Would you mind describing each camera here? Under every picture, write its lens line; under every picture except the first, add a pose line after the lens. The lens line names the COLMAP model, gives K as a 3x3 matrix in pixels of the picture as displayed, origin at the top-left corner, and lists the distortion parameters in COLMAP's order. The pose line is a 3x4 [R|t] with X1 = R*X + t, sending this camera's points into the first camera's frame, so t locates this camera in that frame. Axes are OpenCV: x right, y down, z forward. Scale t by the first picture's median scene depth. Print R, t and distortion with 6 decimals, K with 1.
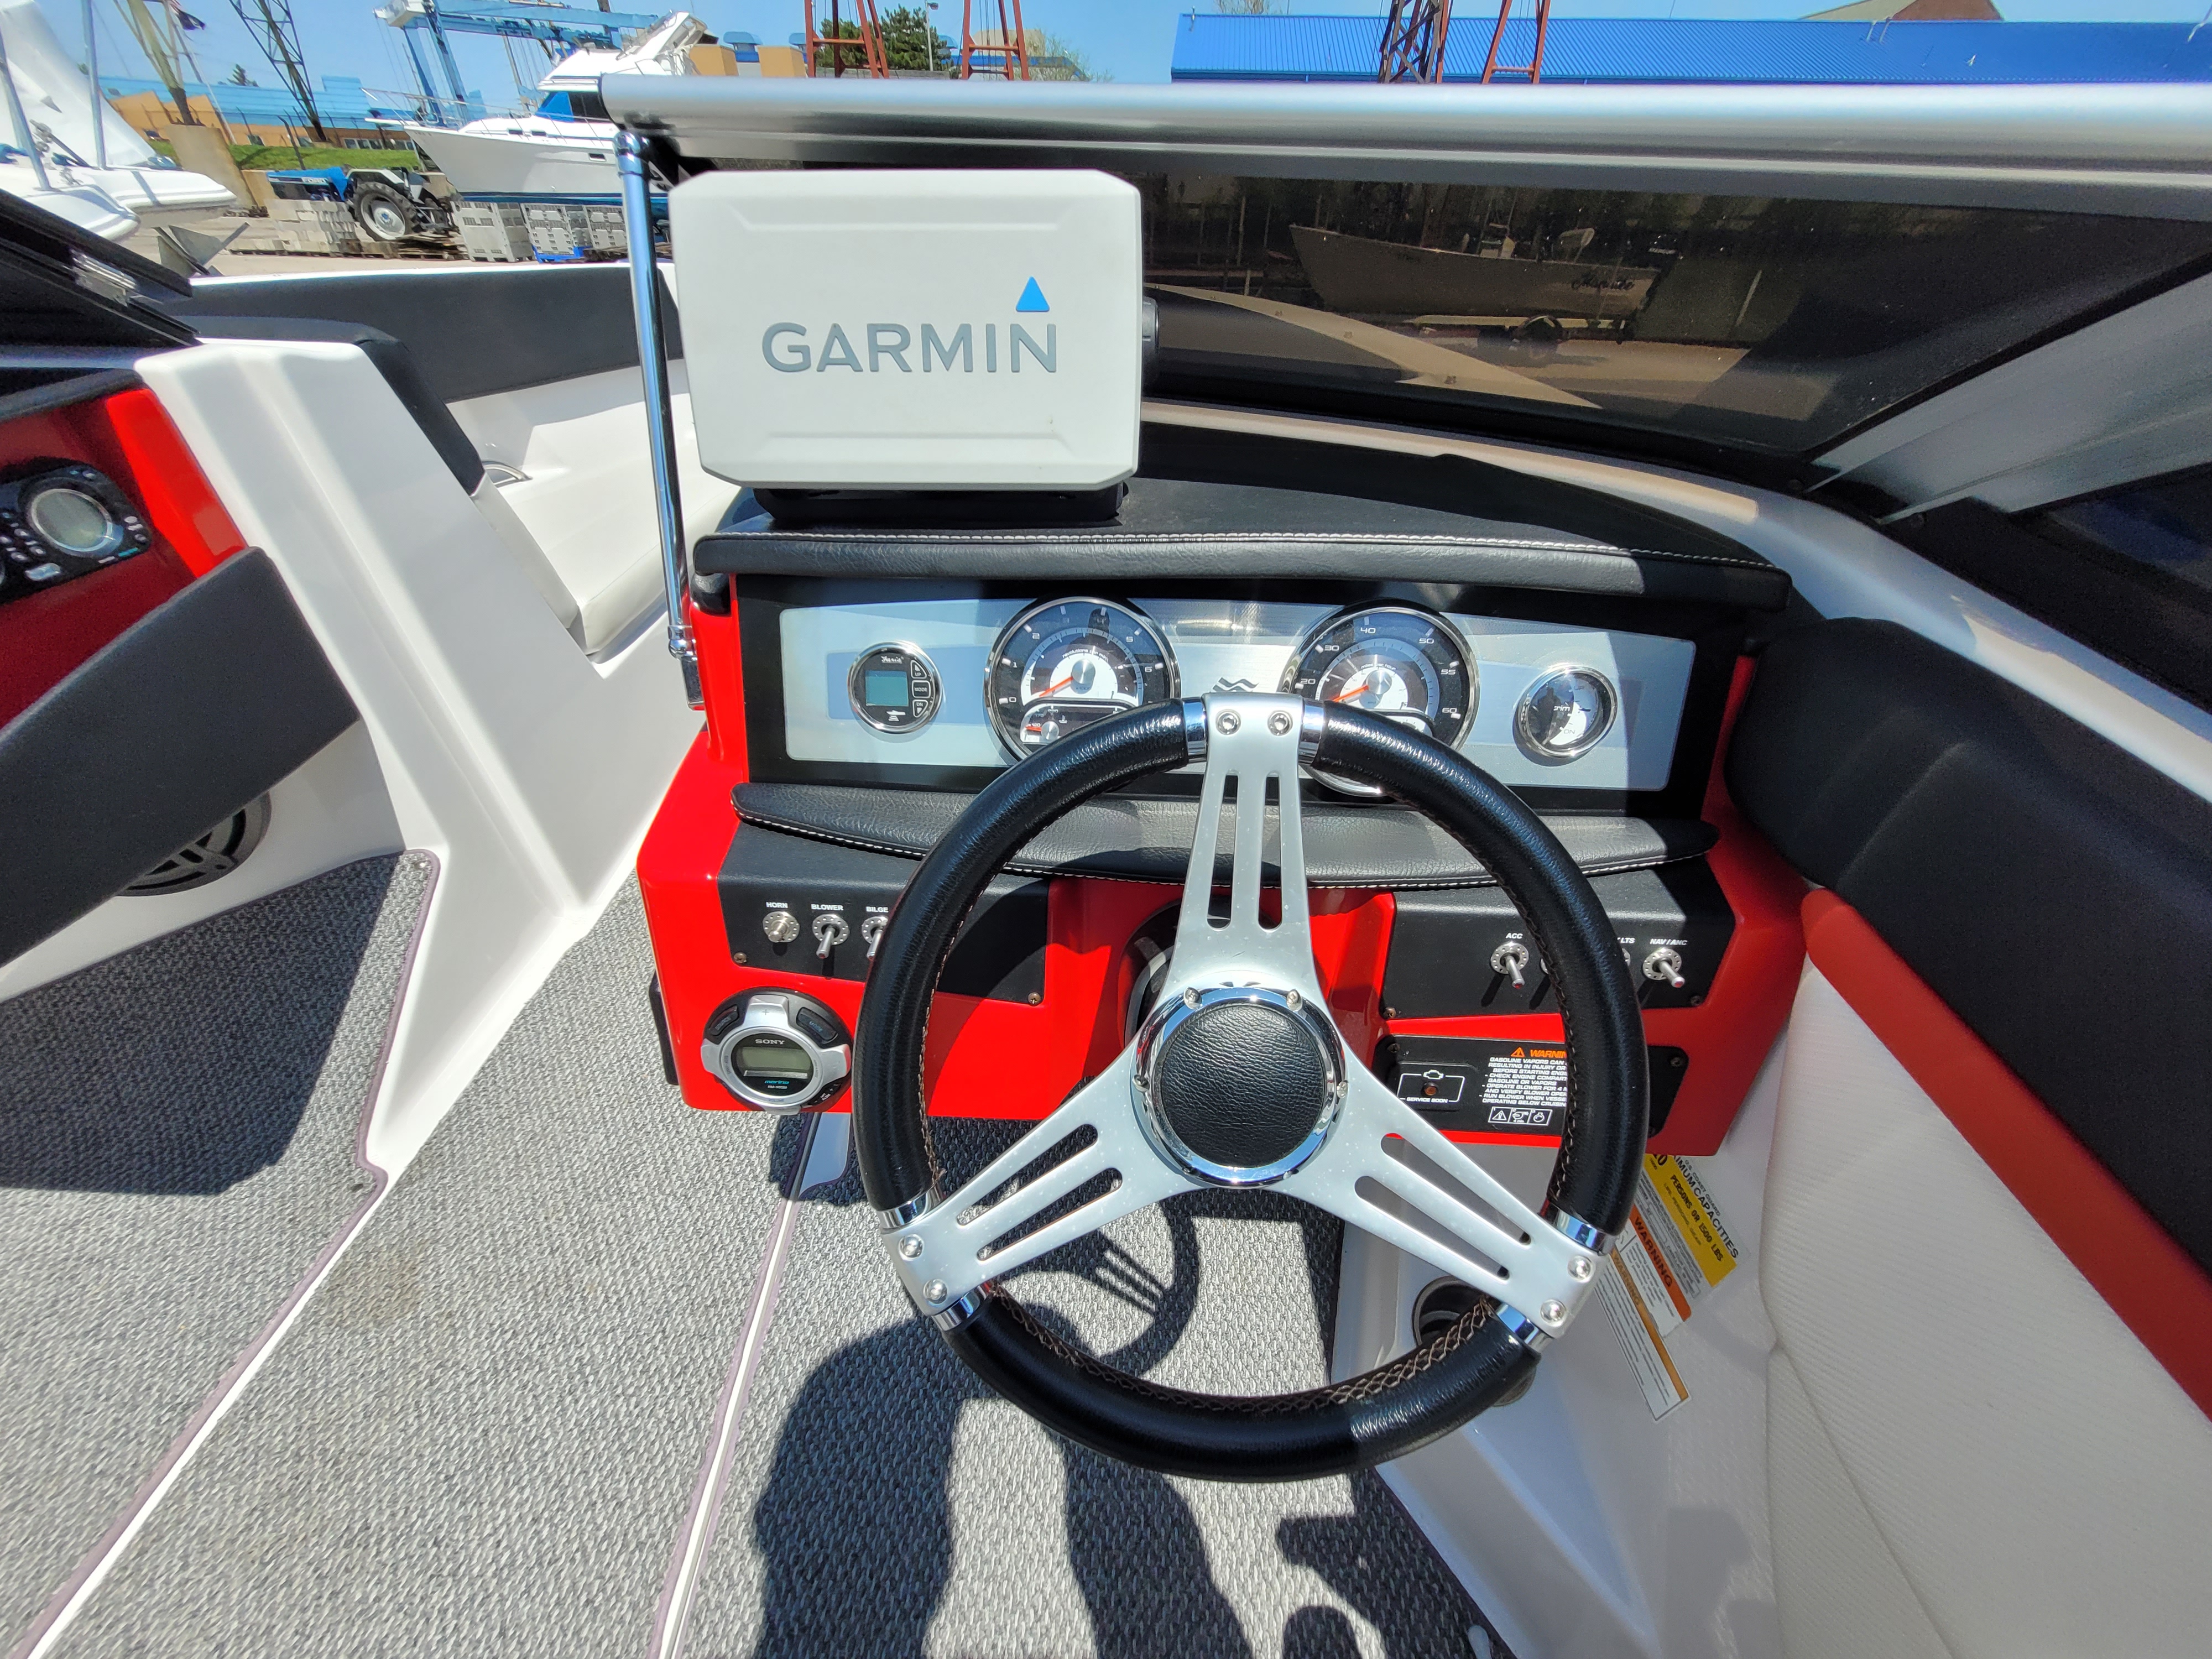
lens RADIAL K [[875.4, 0, 1112.3], [0, 875.4, 831.7], [0, 0, 1]] dist [0.000841, 0.001365]
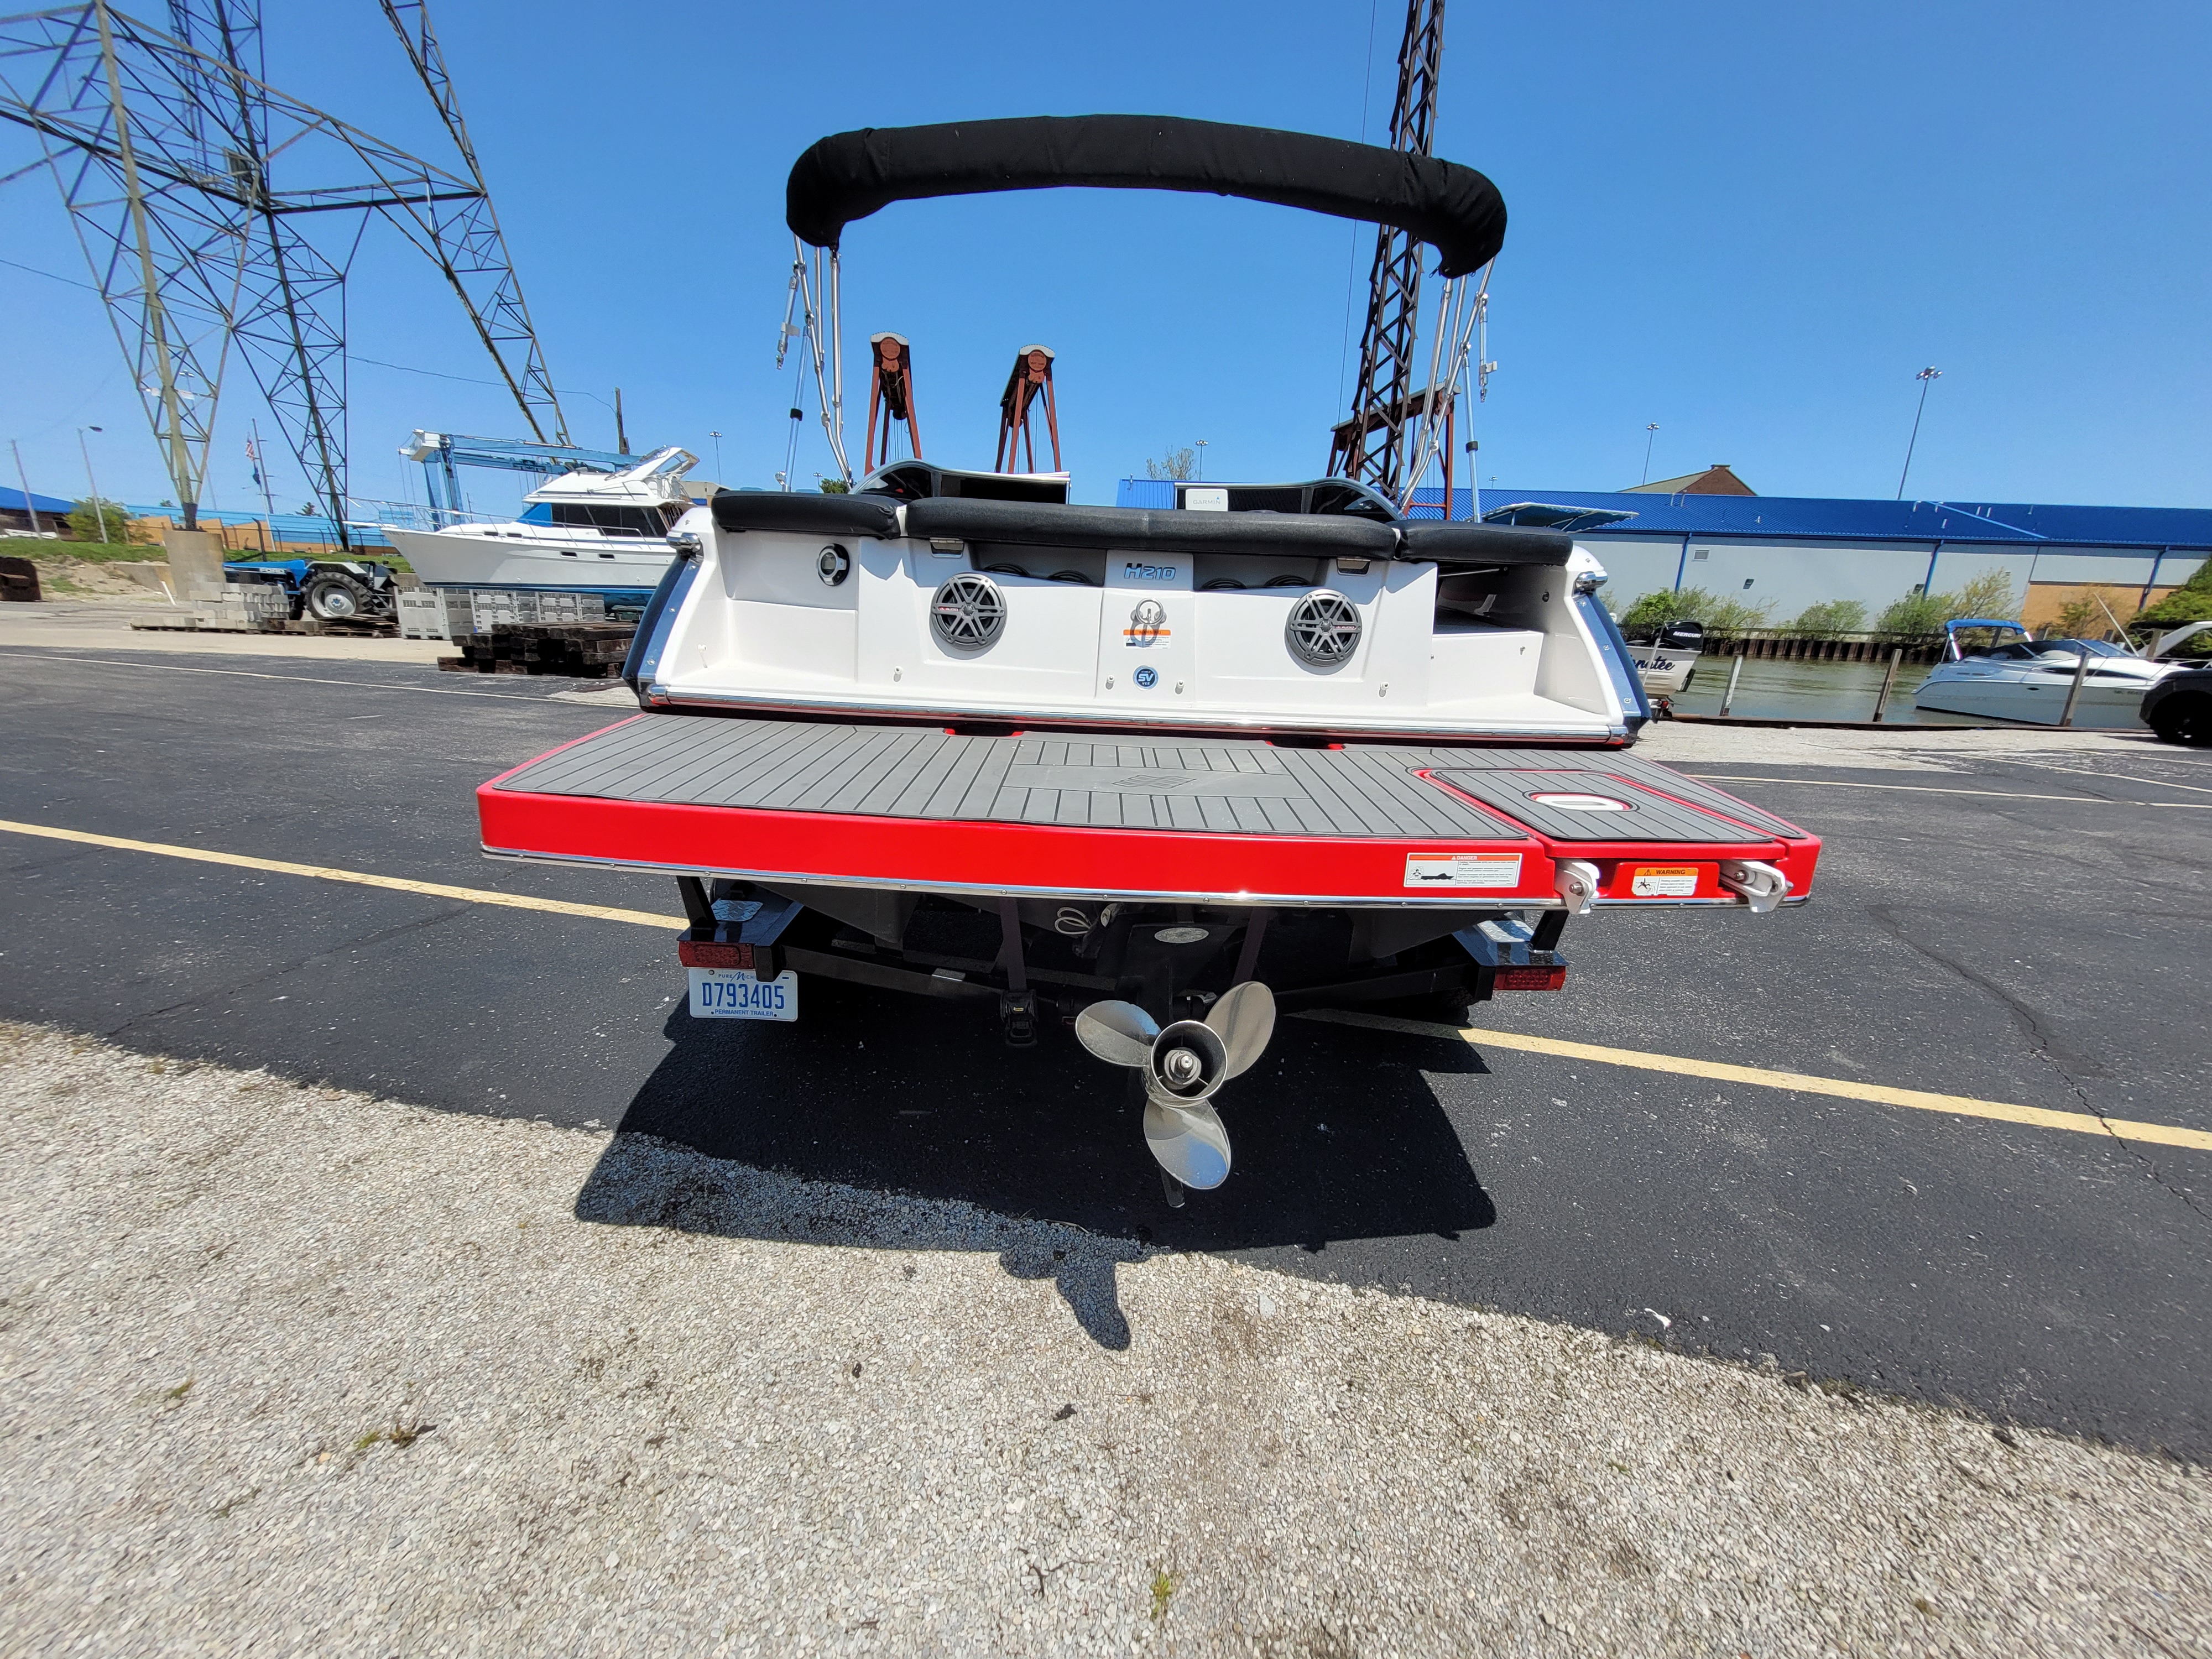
lens RADIAL K [[875.4, 0, 1123.0], [0, 875.4, 829.9], [0, 0, 1]] dist [0.000841, 0.001365]
pose [[0.997607, -0.003881, 0.069025, -0.015137], [0.029102, 0.929229, -0.368357, -0.078632], [-0.062710, 0.369484, 0.927119, 0.135804]]
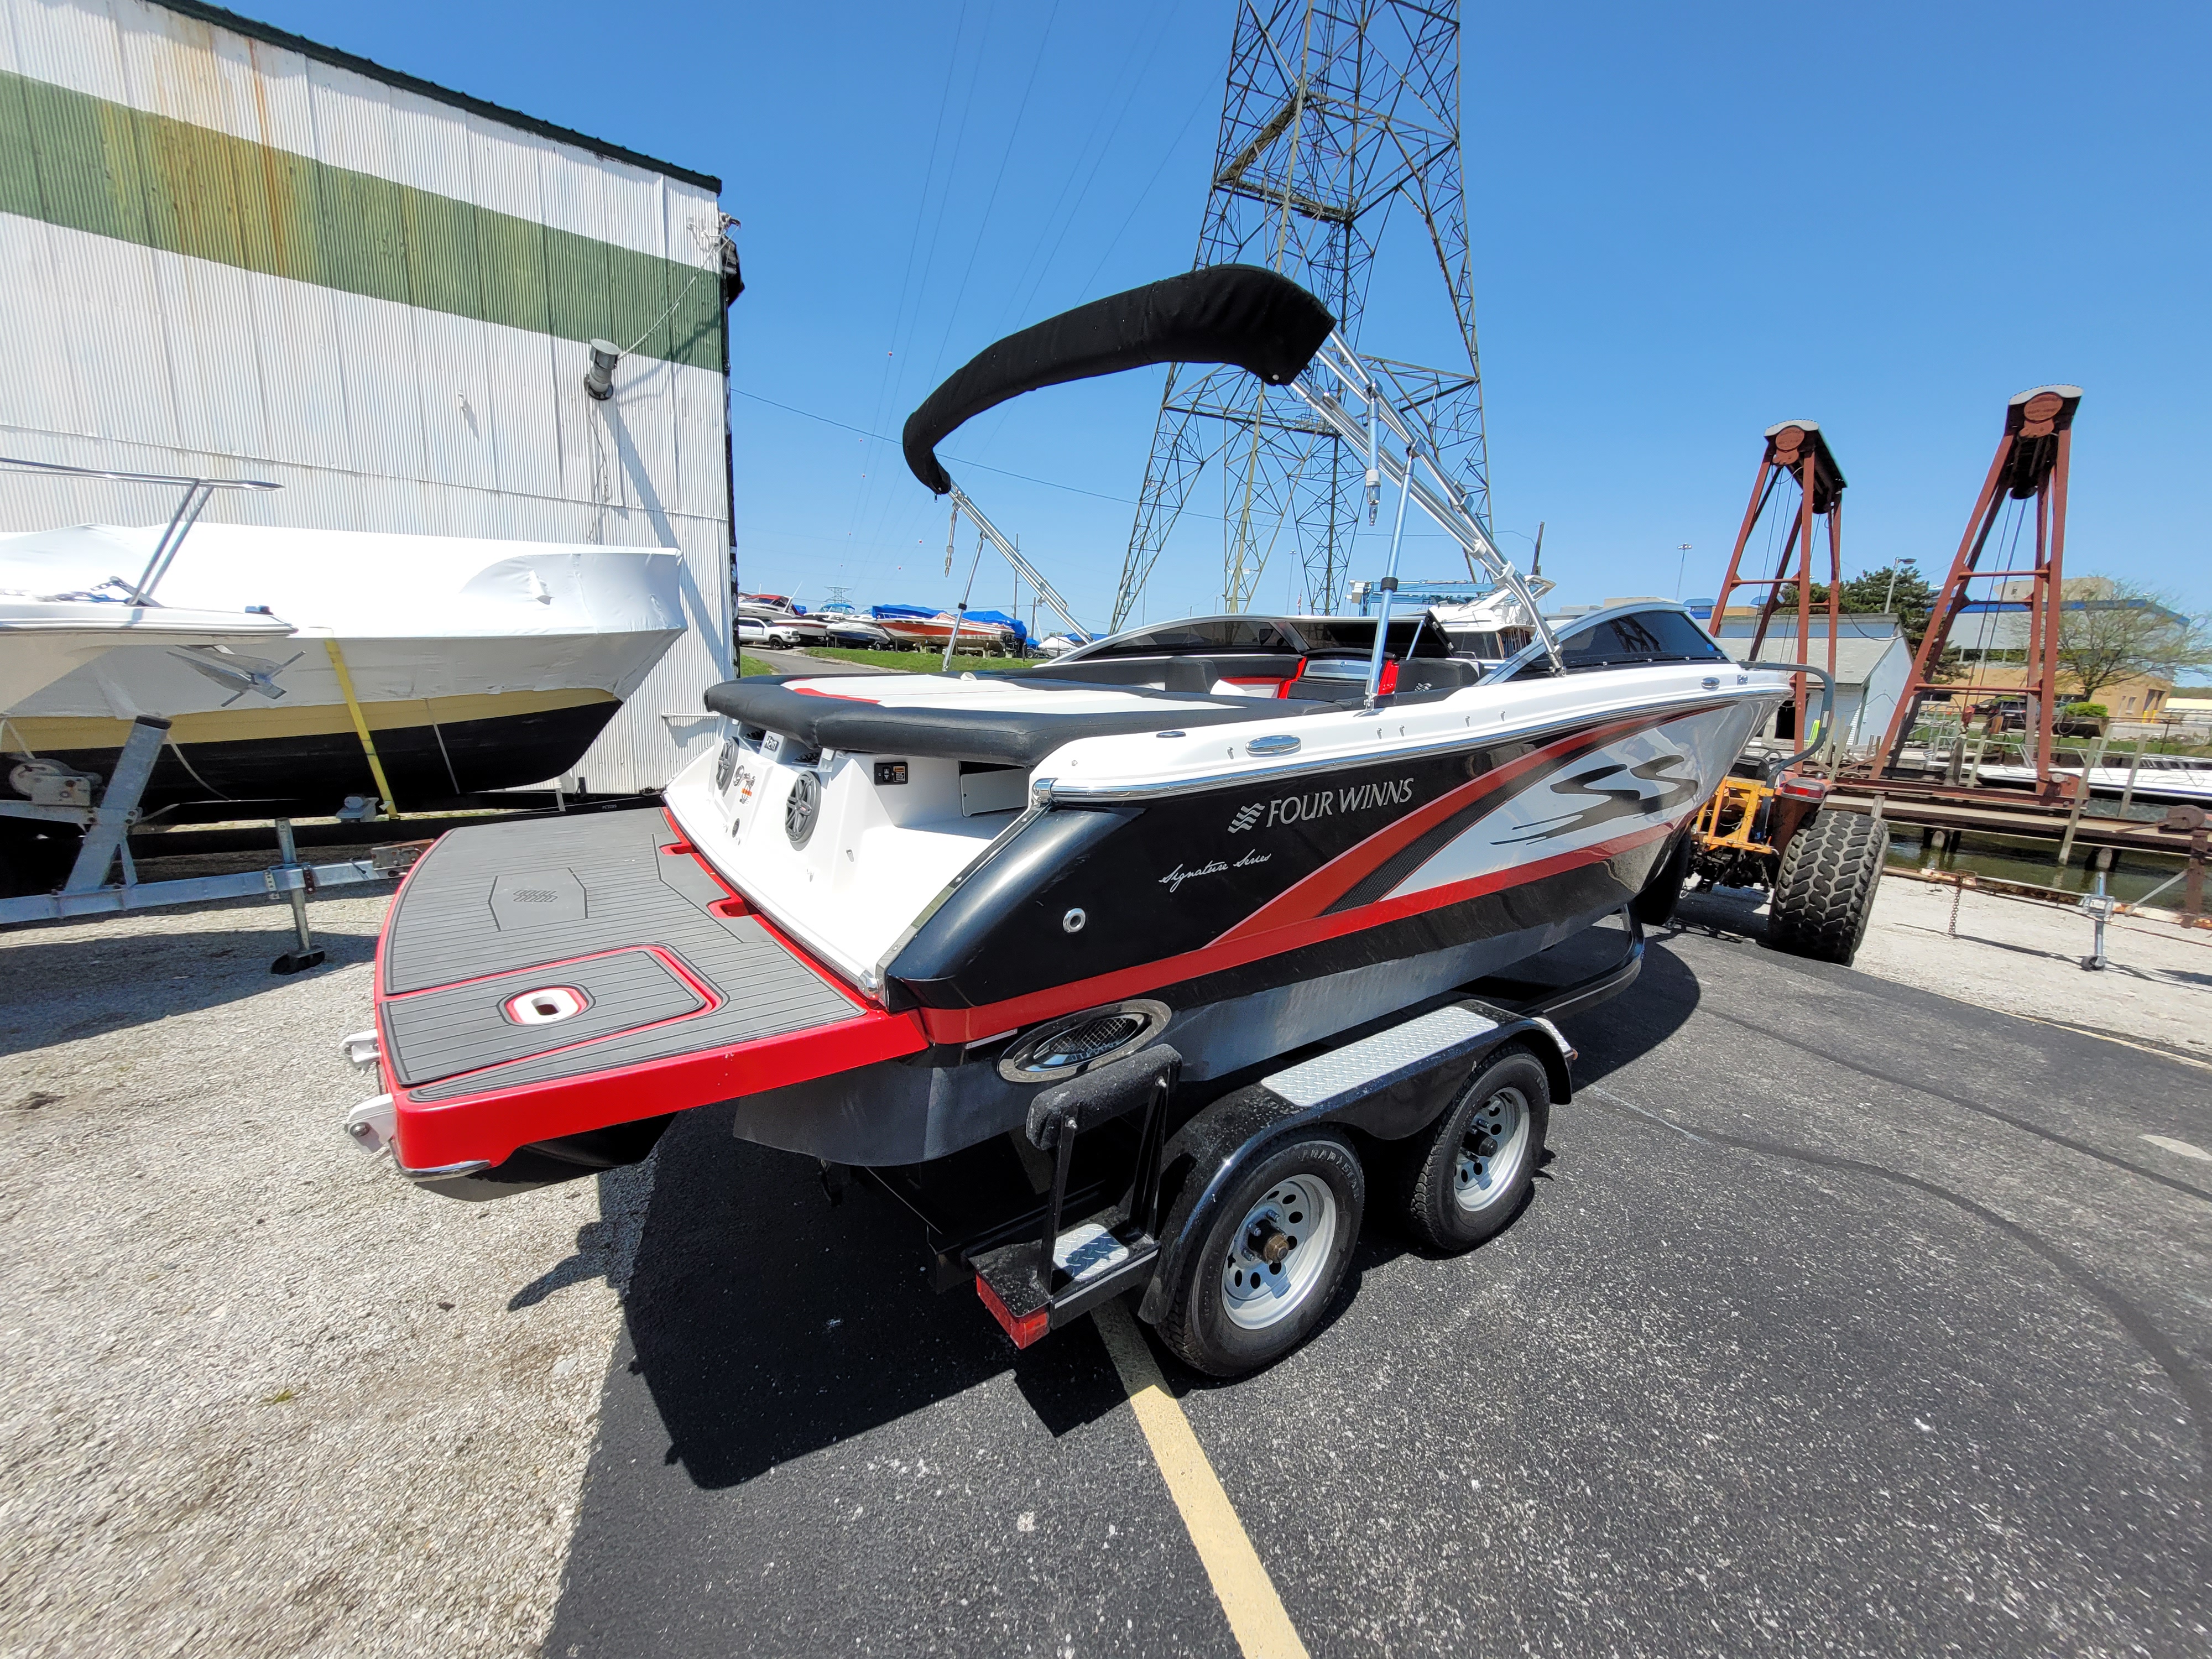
lens RADIAL K [[875.4, 0, 1111.1], [0, 875.4, 837.6], [0, 0, 1]] dist [0.000841, 0.001365]
pose [[0.619203, 0.155534, -0.769673, 0.101256], [-0.496596, 0.836843, -0.230405, -0.121346], [0.608260, 0.524884, 0.595413, 0.175613]]
